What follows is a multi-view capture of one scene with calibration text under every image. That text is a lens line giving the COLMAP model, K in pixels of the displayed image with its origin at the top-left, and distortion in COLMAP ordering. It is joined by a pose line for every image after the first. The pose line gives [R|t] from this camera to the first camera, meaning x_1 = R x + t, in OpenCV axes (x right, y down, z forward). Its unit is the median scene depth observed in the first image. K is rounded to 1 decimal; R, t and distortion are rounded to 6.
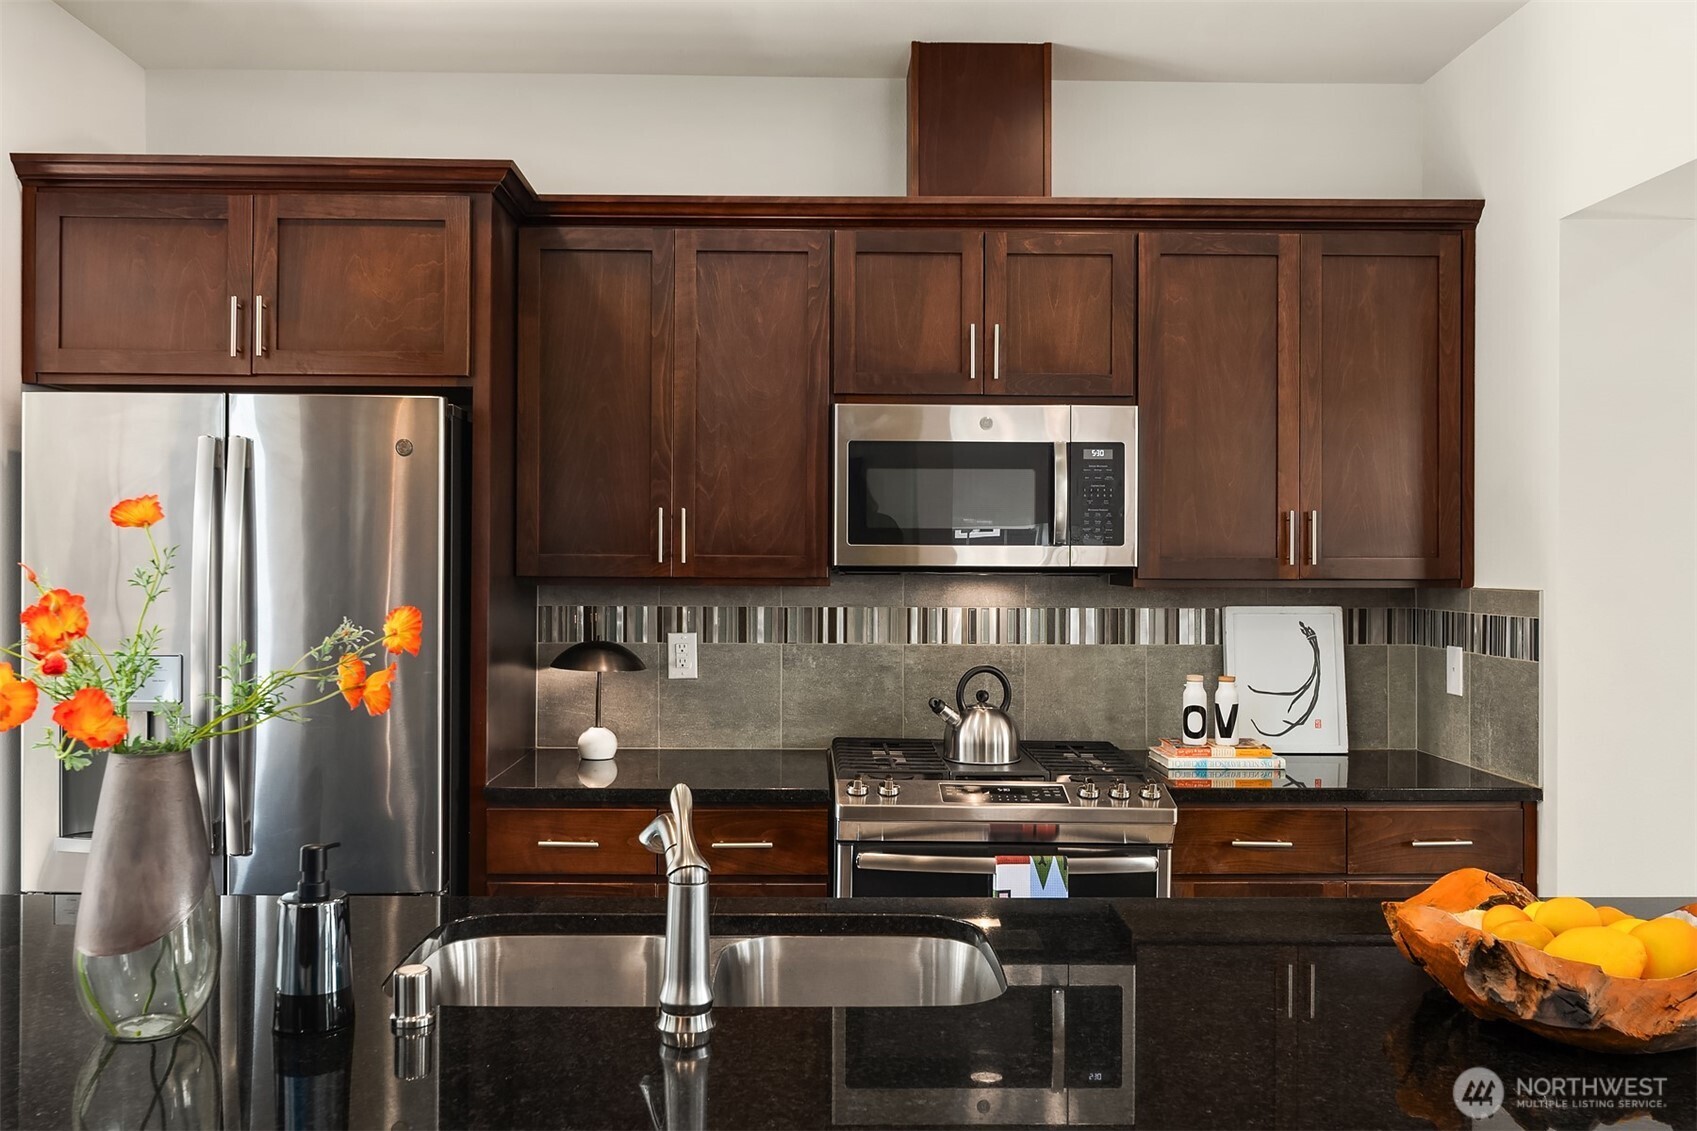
lens RADIAL K [[1412.4, 0, 847.8], [0, 1412.4, 558.8], [0, 0, 1]] dist [-0.000097, -0.003801]
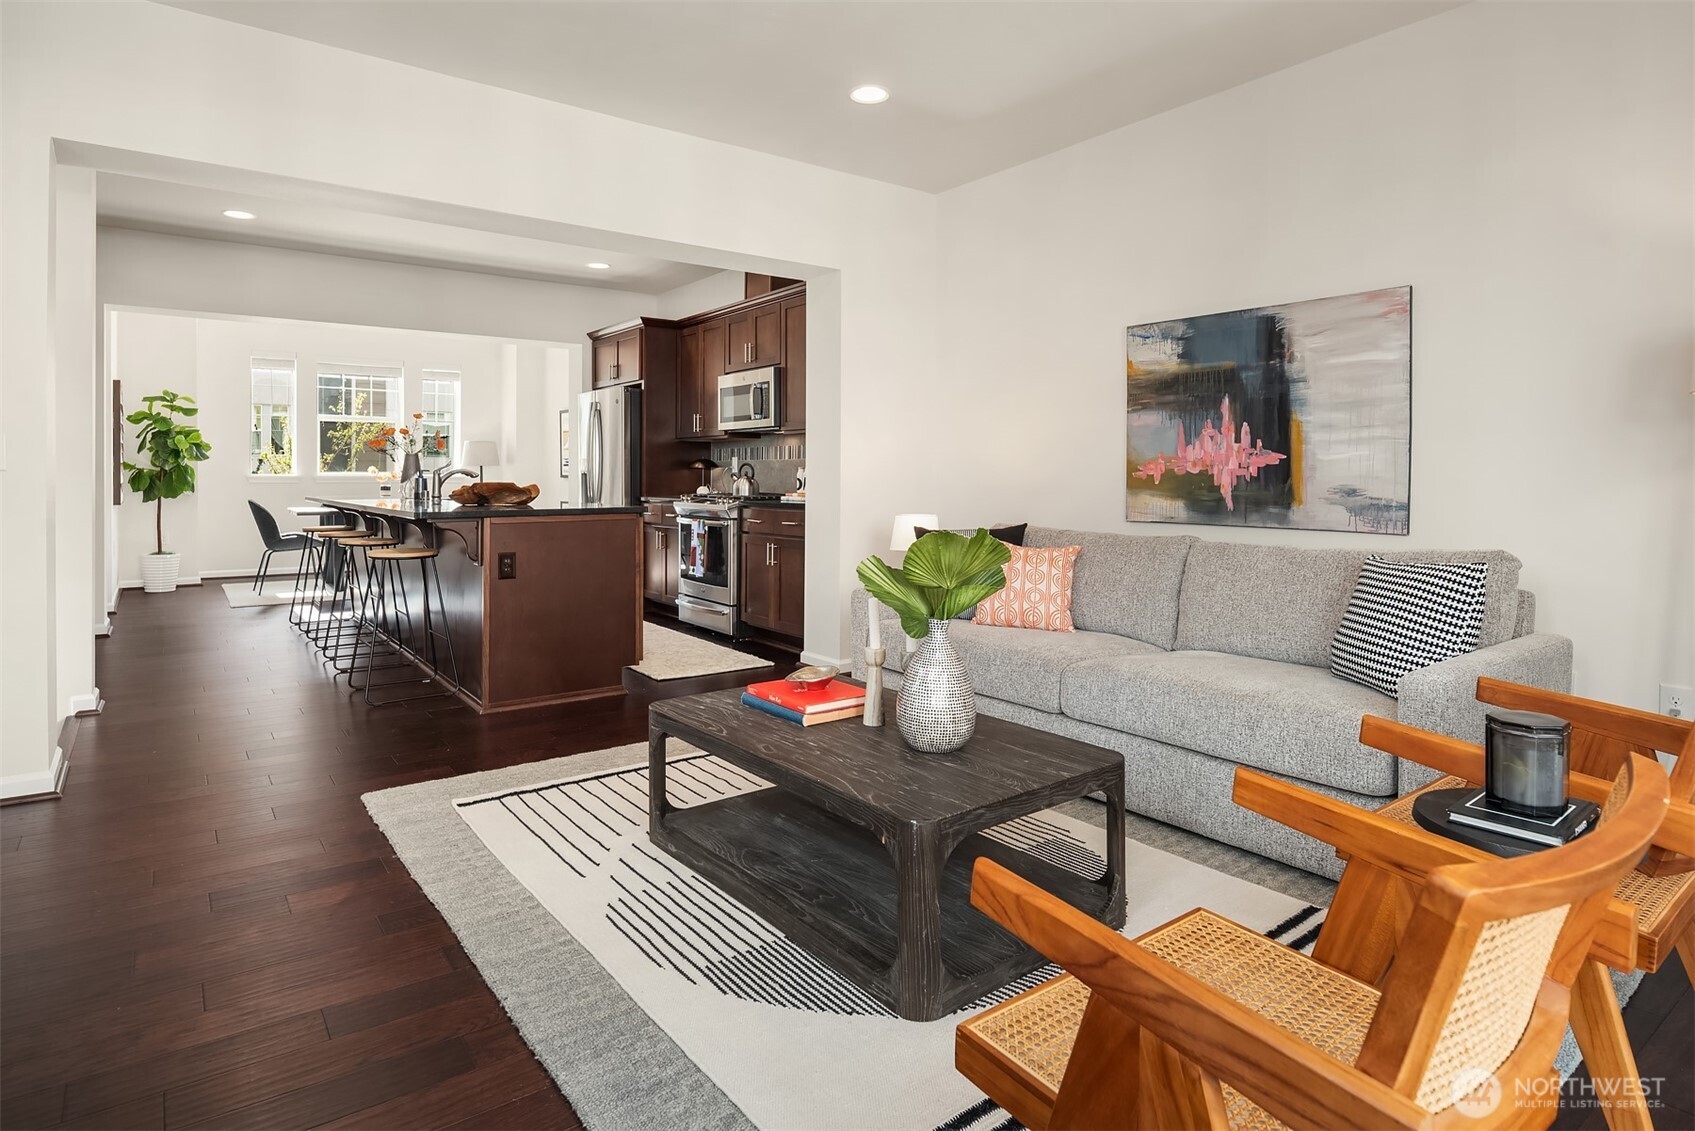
lens RADIAL K [[924.8, 0, 807.1], [0, 924.8, 486.4], [0, 0, 1]] dist [-0.005519, -0.003224]
pose [[0.562006, 0.006670, -0.827106, 1.695077], [0.000386, 0.999965, 0.008326, 0.105897], [0.827133, -0.004998, 0.561984, 0.047029]]
